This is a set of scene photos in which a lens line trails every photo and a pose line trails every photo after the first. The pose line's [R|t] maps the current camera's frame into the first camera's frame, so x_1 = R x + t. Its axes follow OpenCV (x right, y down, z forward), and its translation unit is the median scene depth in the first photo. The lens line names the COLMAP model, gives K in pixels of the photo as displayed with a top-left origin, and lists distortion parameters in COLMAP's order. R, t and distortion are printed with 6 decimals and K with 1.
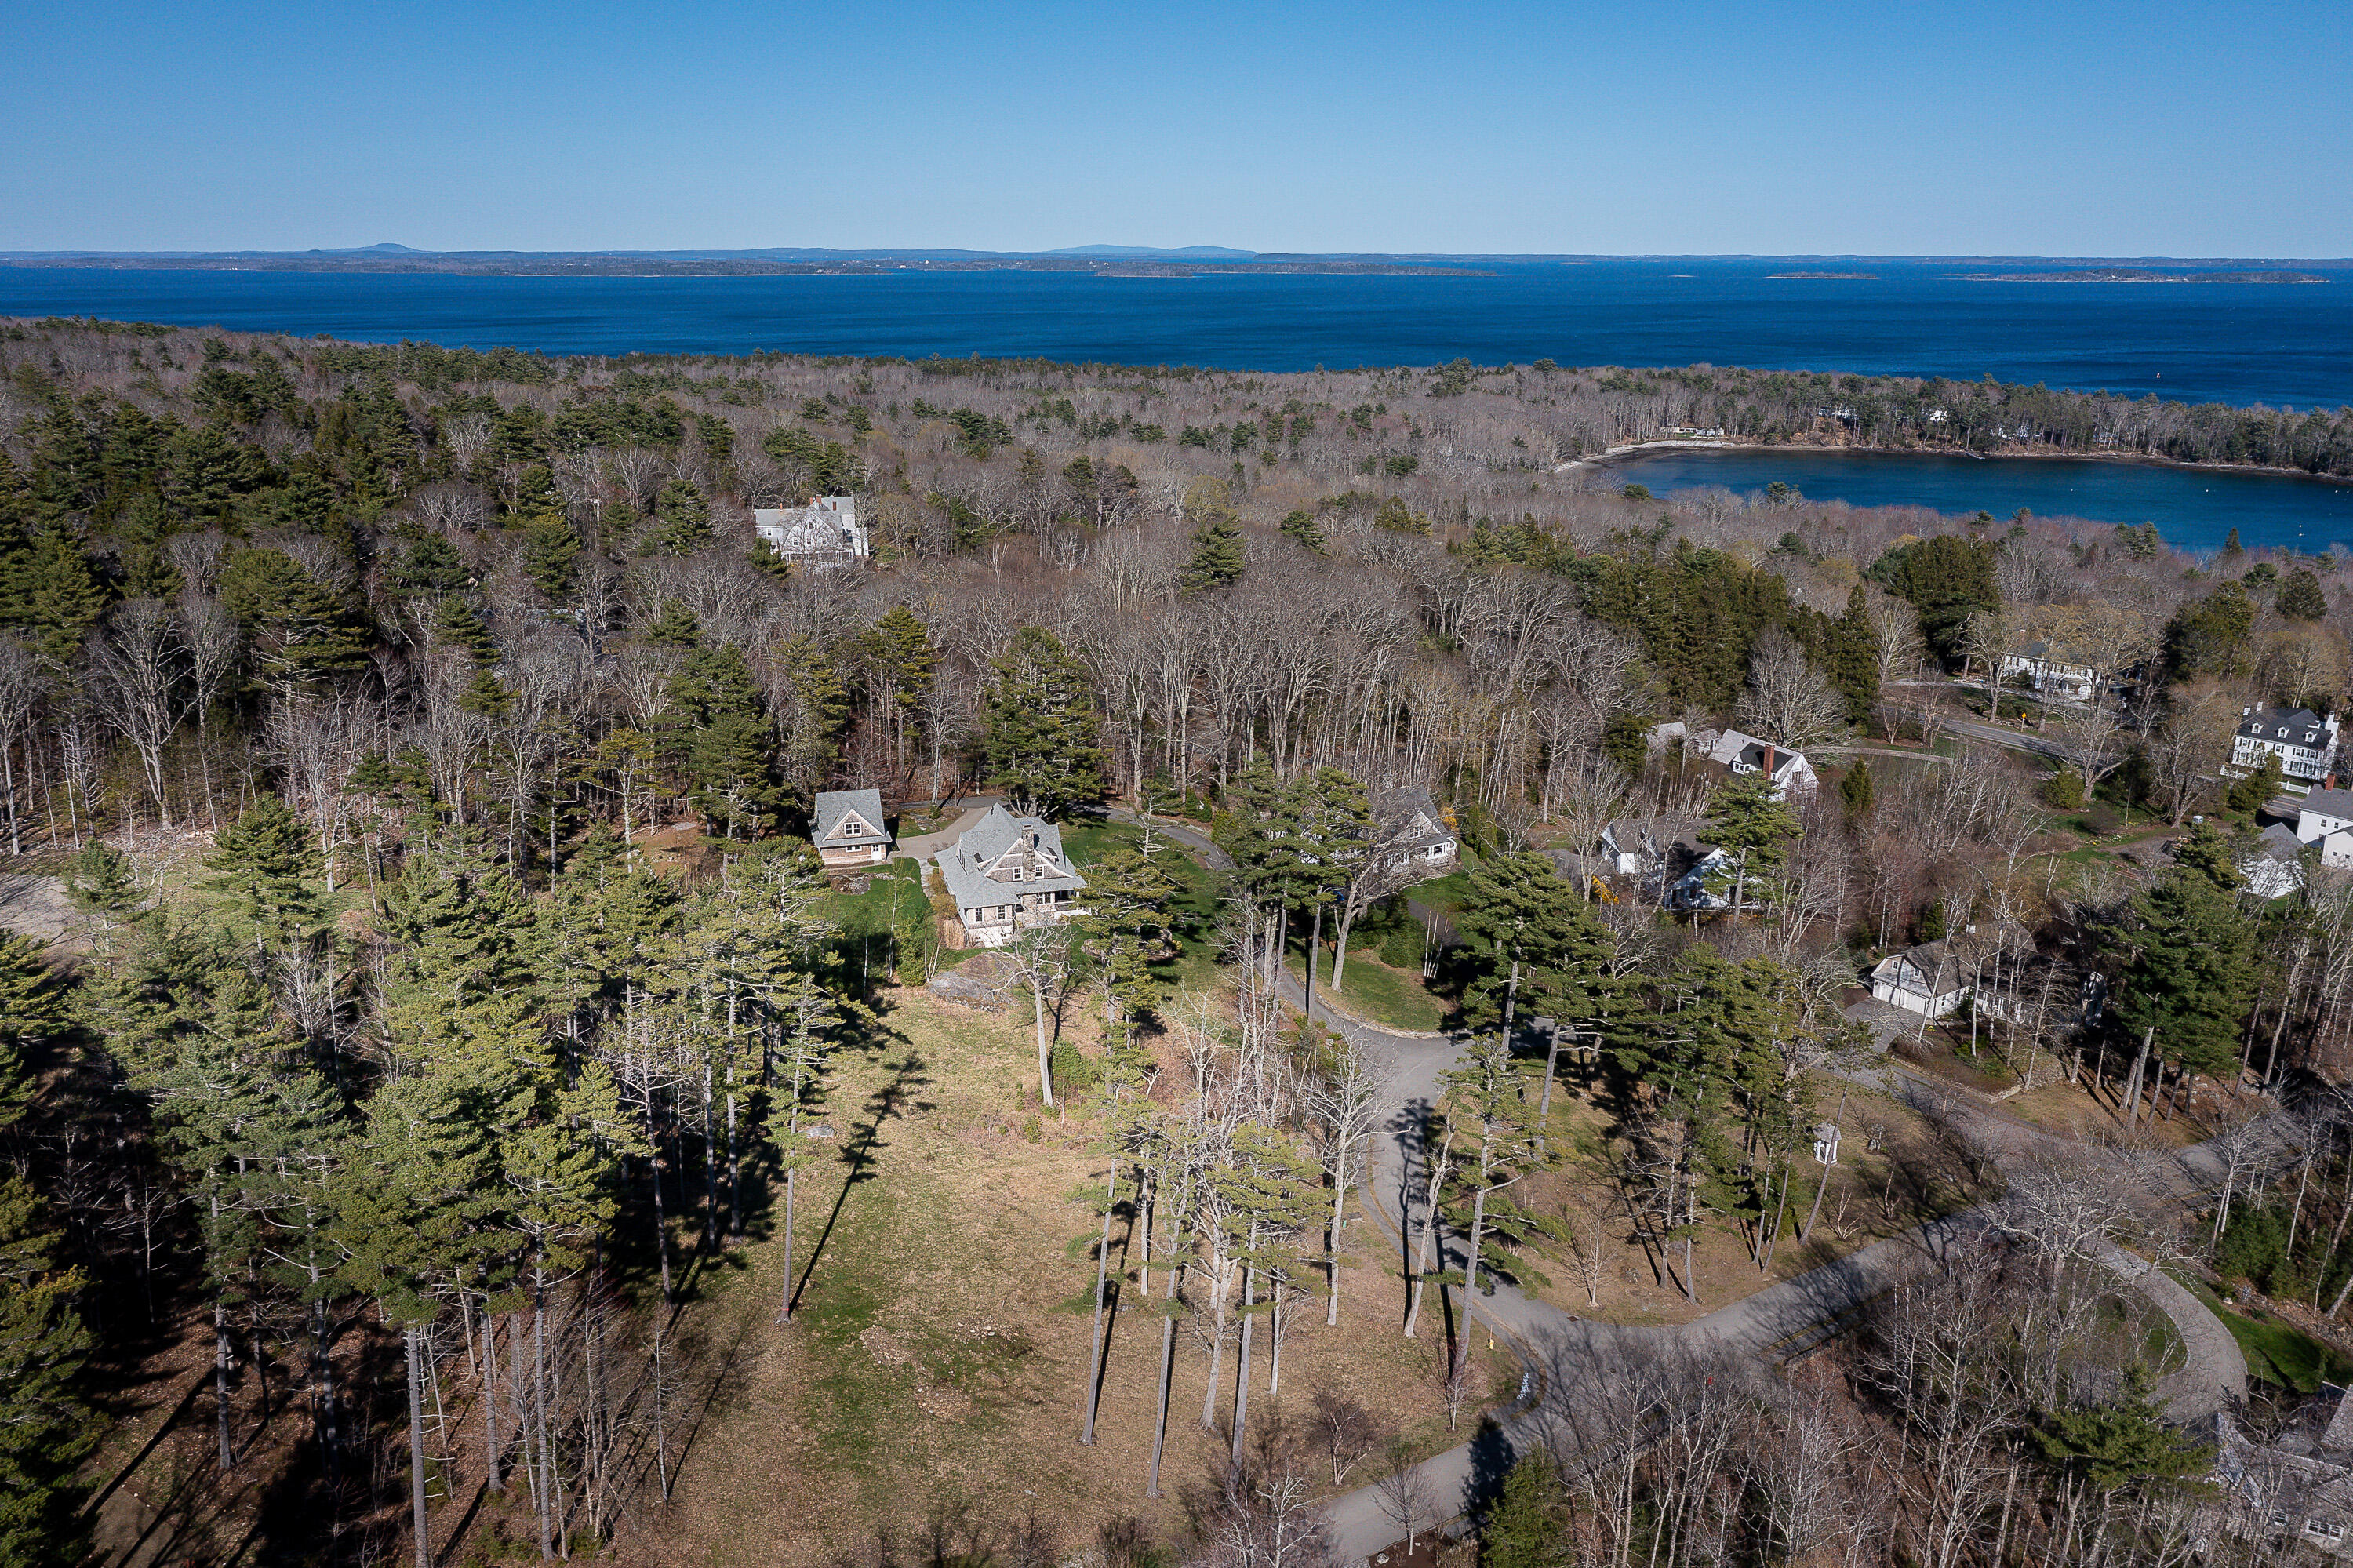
lens RADIAL K [[1887.2, 0, 1175.0], [0, 1887.2, 775.3], [0, 0, 1]] dist [-0.005395, -0.000993]
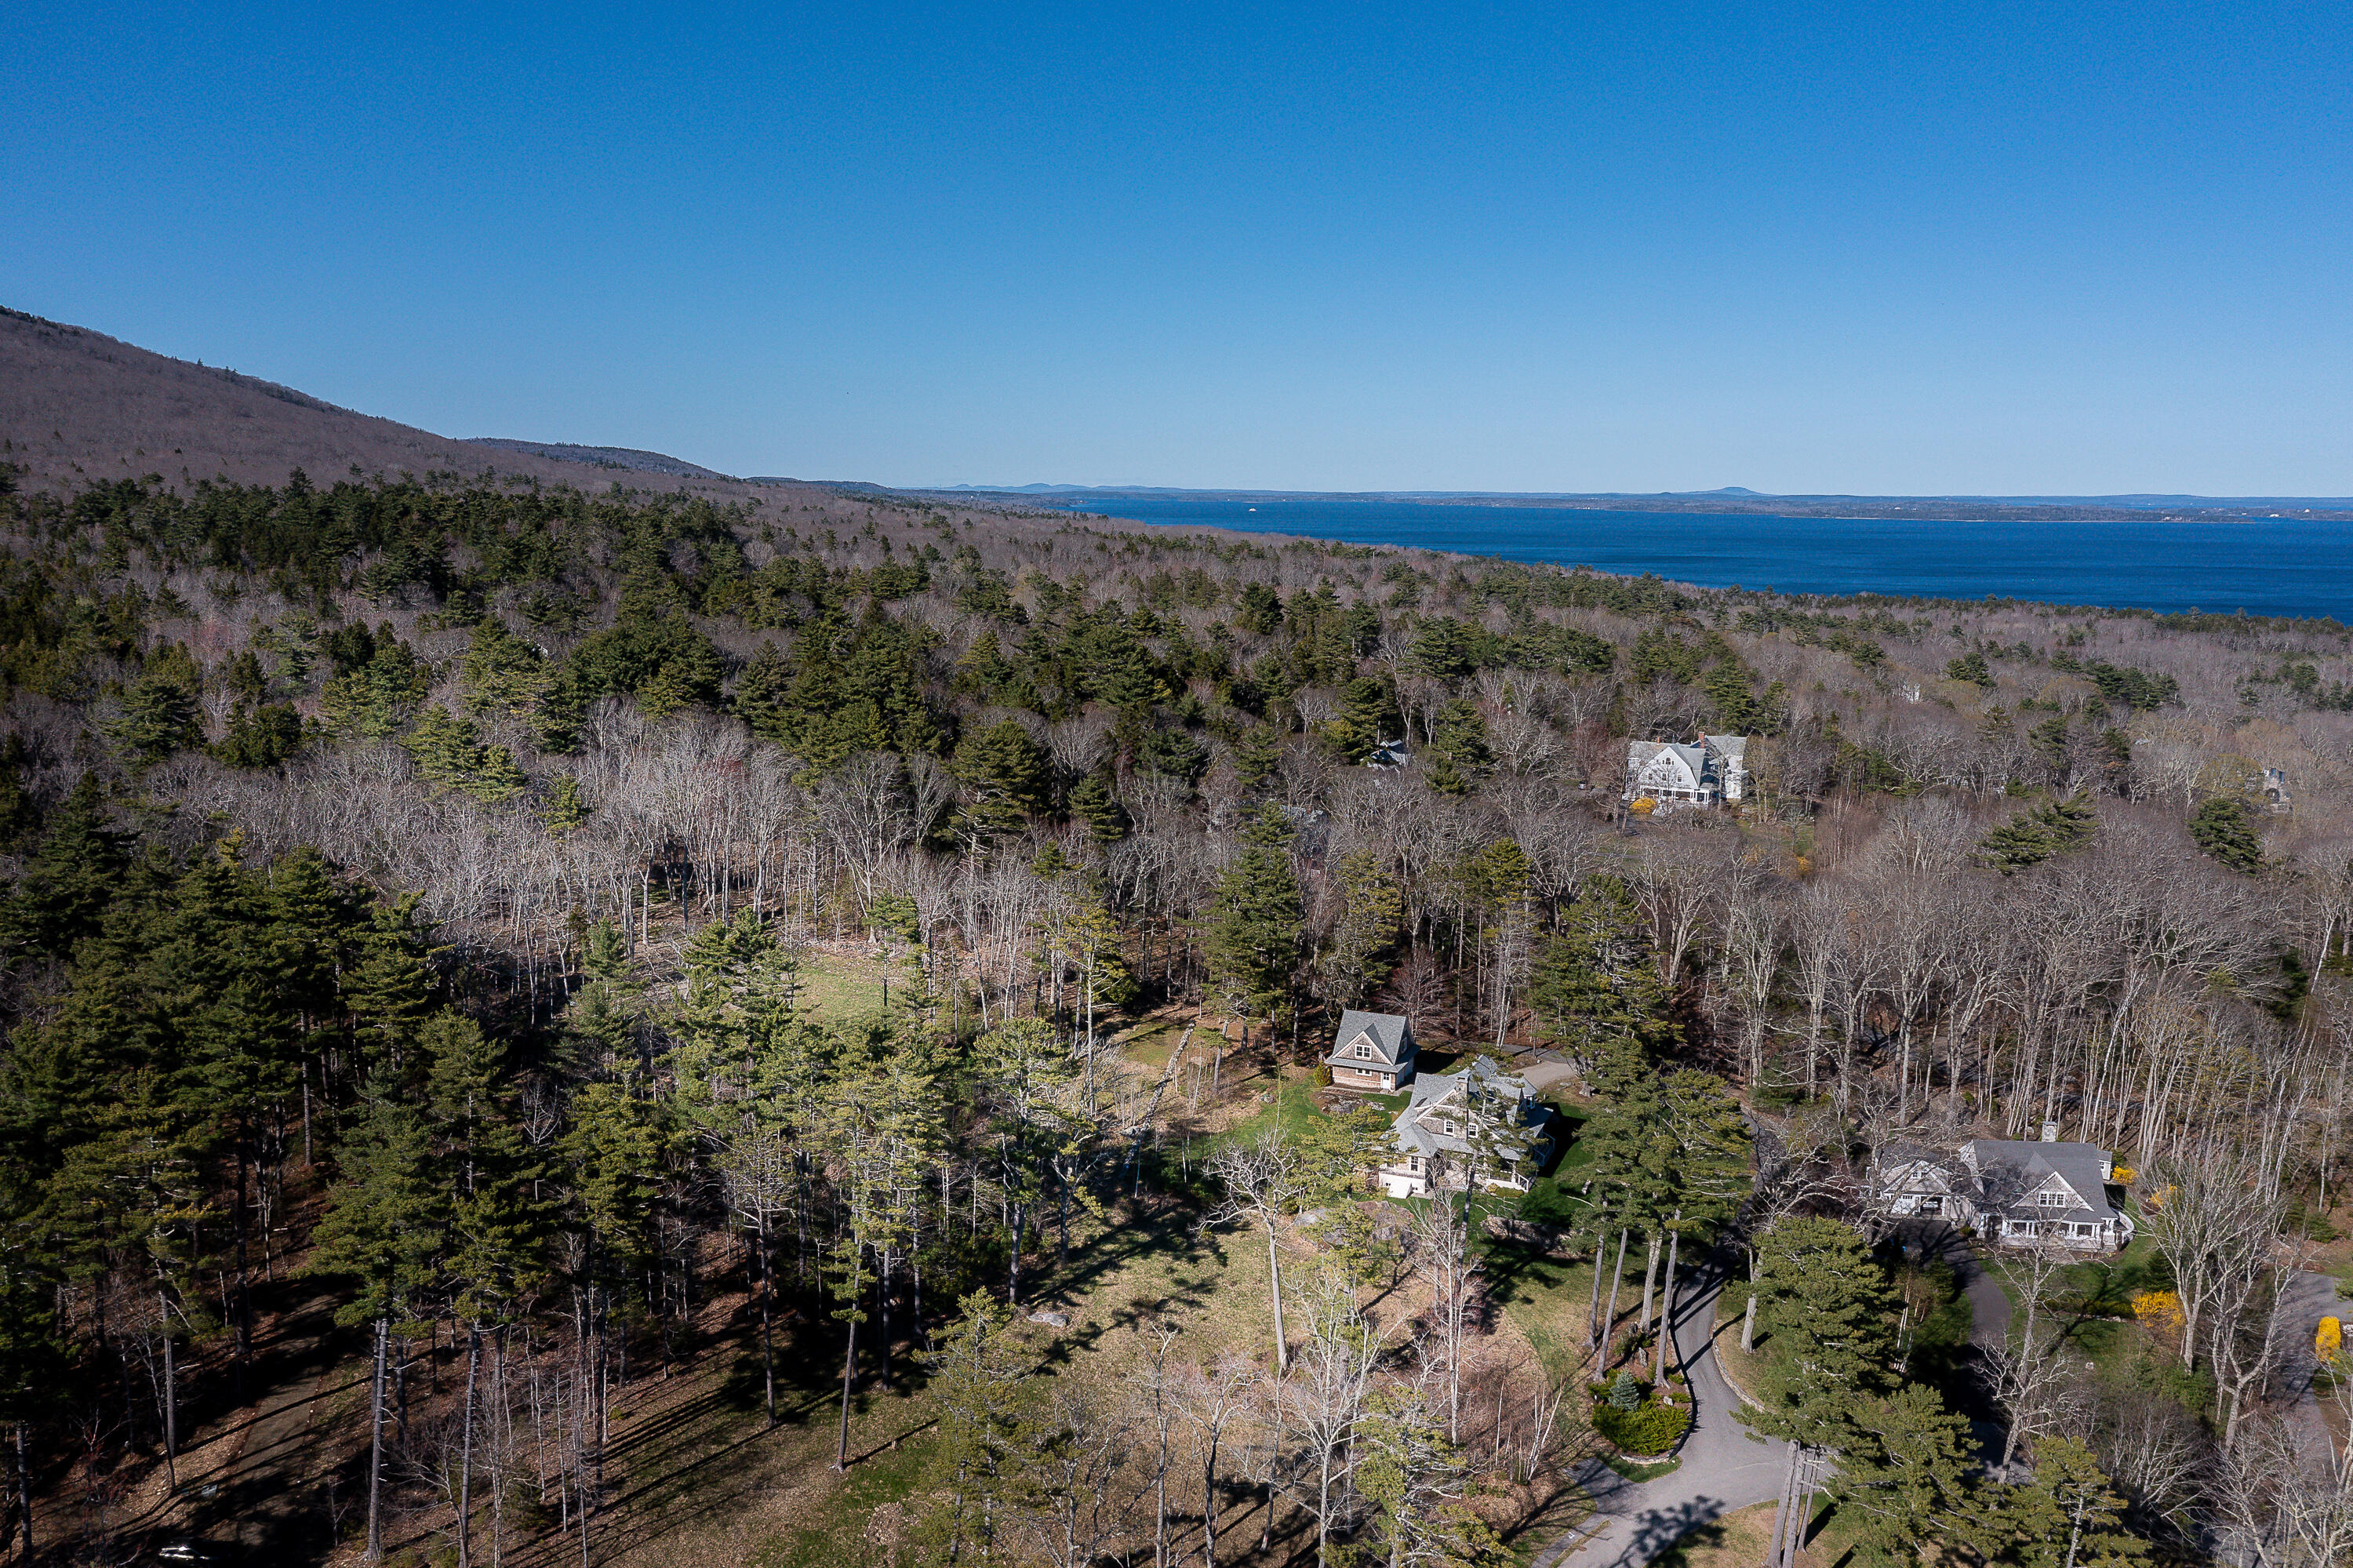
lens RADIAL K [[1885.9, 0, 1169.6], [0, 1885.9, 788.1], [0, 0, 1]] dist [-0.011335, 0.008099]
pose [[0.776470, 0.103233, -0.621640, 0.344035], [-0.175174, 0.982968, -0.055568, -0.033895], [0.605316, 0.152042, 0.781329, 0.156006]]
